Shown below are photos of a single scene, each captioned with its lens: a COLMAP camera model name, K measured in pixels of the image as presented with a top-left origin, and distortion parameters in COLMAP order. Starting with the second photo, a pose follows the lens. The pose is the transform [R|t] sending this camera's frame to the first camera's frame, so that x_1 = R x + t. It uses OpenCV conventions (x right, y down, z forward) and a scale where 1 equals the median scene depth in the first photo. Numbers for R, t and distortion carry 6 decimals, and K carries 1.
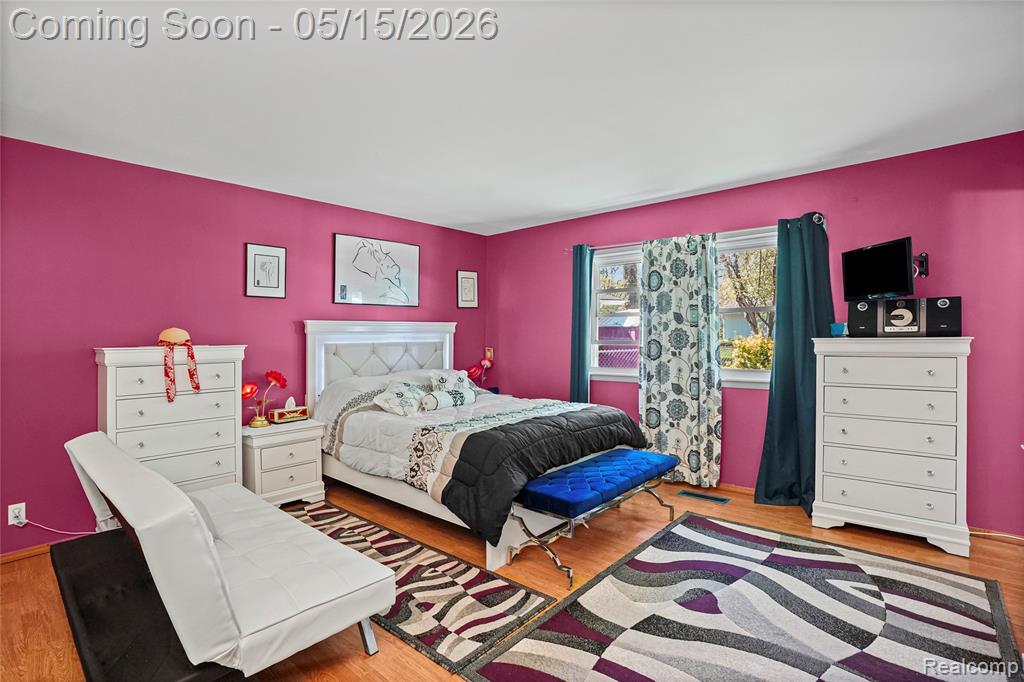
lens RADIAL K [[473.1, 0, 513.8], [0, 473.1, 338.2], [0, 0, 1]] dist [-0.066438, 0.026588]
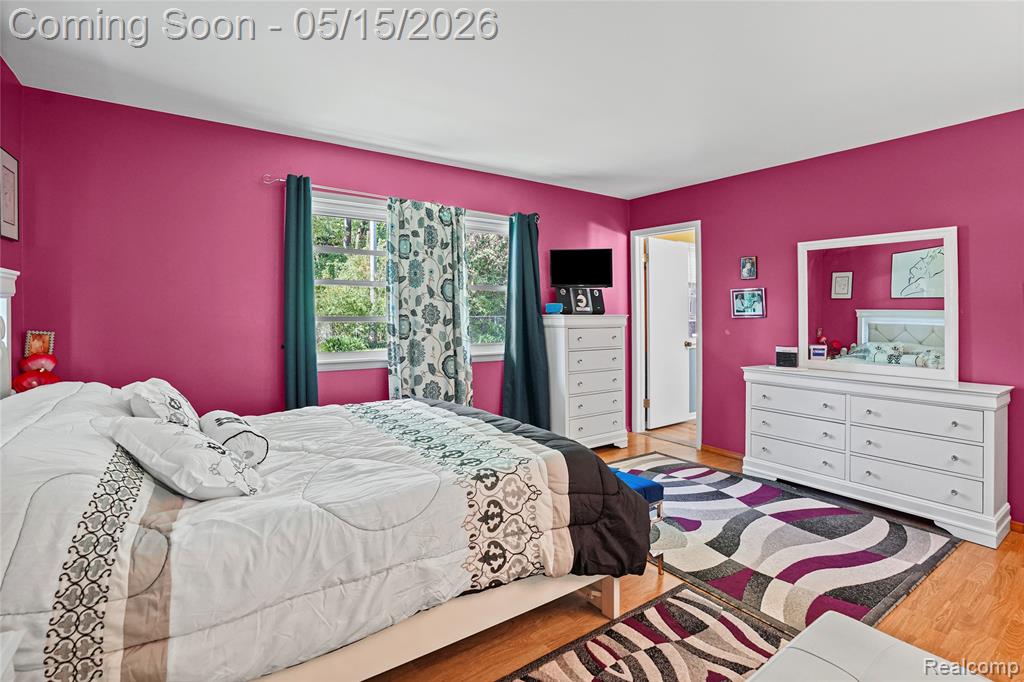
lens RADIAL K [[498.1, 0, 511.0], [0, 498.1, 315.3], [0, 0, 1]] dist [-0.023056, -0.000097]
pose [[0.237529, 0.003345, 0.971375, -0.746725], [-0.008267, 0.999965, -0.001422, 0.004096], [-0.971345, -0.007693, 0.237548, 0.829855]]
